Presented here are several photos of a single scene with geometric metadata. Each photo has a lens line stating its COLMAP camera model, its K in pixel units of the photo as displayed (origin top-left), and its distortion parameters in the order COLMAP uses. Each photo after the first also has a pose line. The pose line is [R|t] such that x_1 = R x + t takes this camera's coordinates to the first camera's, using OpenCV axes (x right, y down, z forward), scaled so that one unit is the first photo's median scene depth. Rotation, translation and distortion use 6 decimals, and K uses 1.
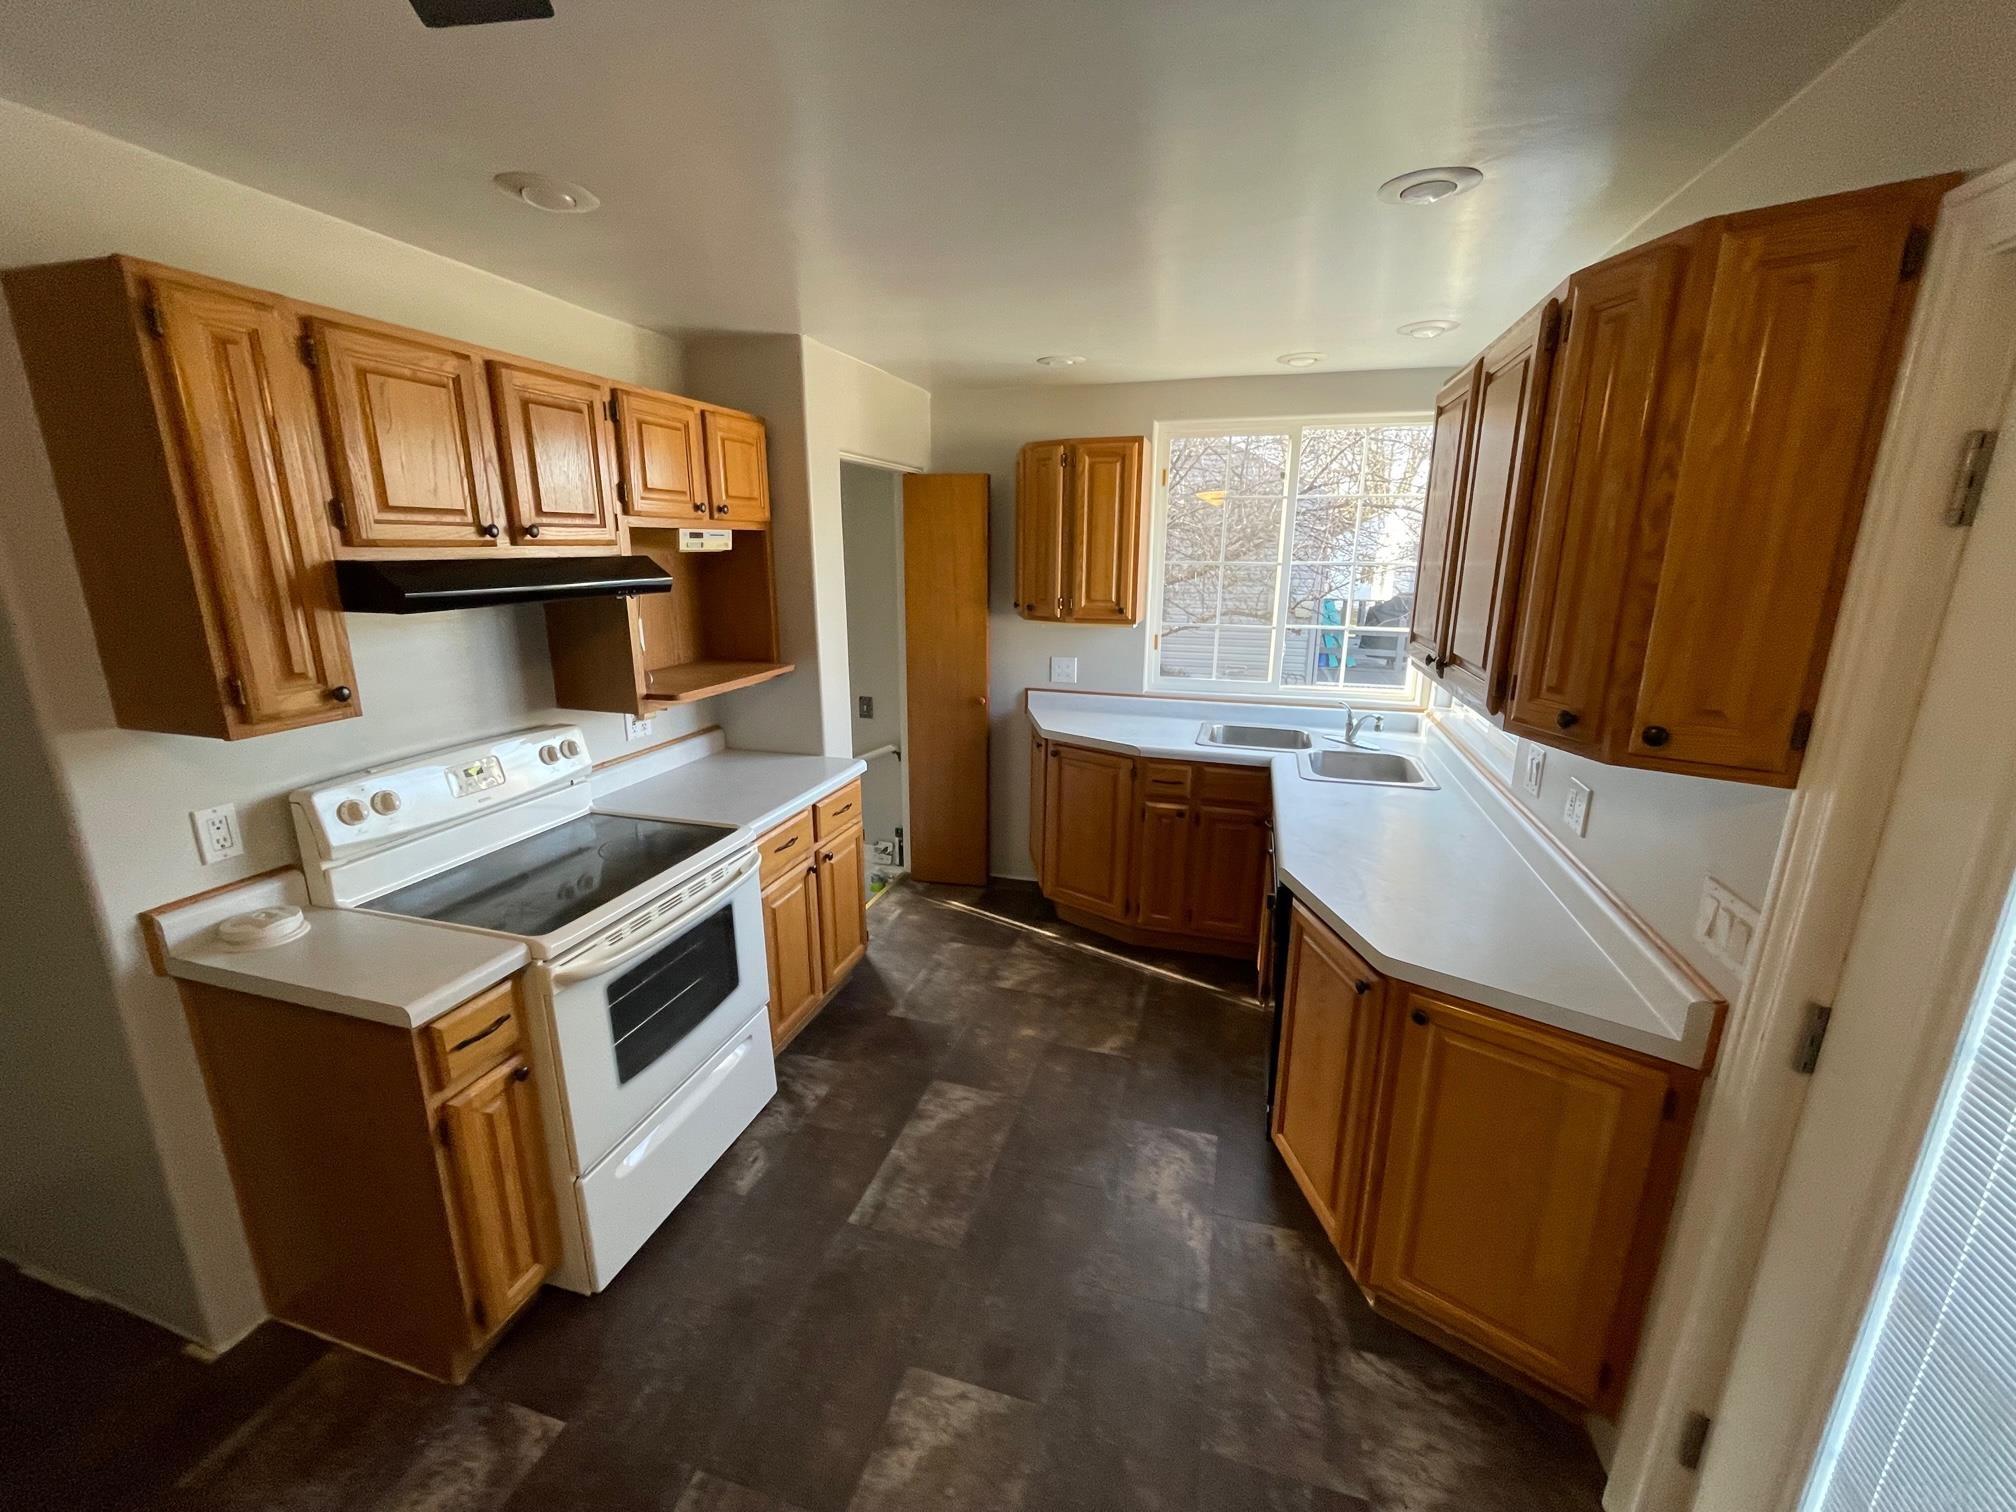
lens RADIAL K [[815.8, 0, 1013.5], [0, 815.8, 746.9], [0, 0, 1]] dist [0.000799, -0.000858]
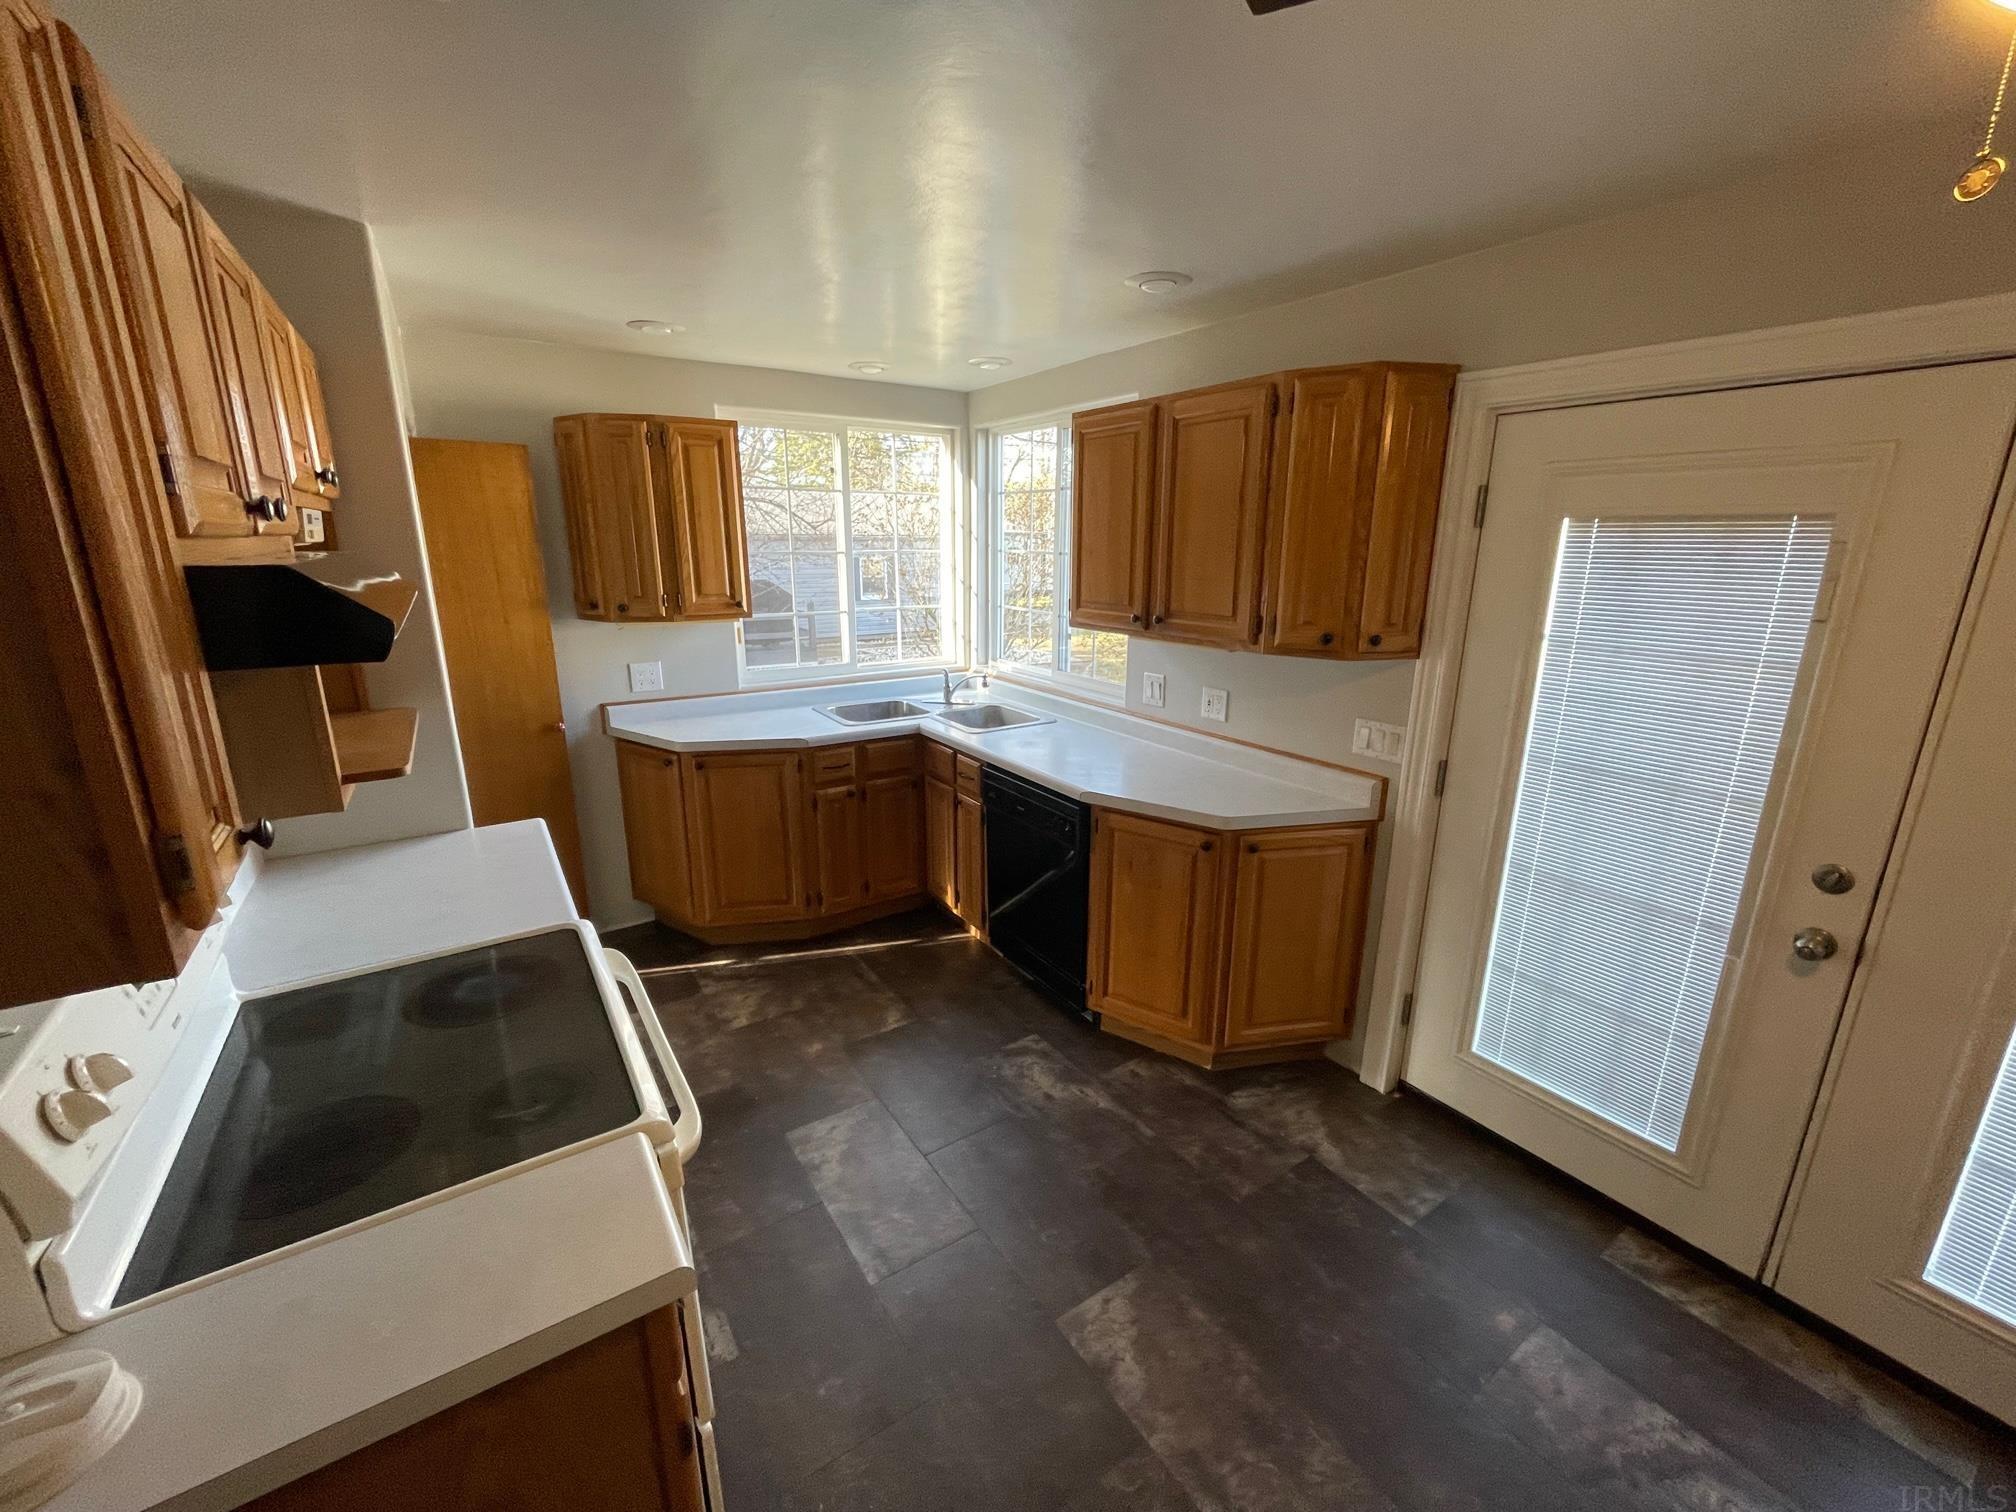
lens RADIAL K [[815.8, 0, 1007.1], [0, 815.8, 745.3], [0, 0, 1]] dist [0.000799, -0.000858]
pose [[0.642422, -0.188438, 0.742822, -0.437954], [0.182053, 0.979076, 0.090923, -0.037948], [-0.744413, 0.076822, 0.663286, 0.160342]]
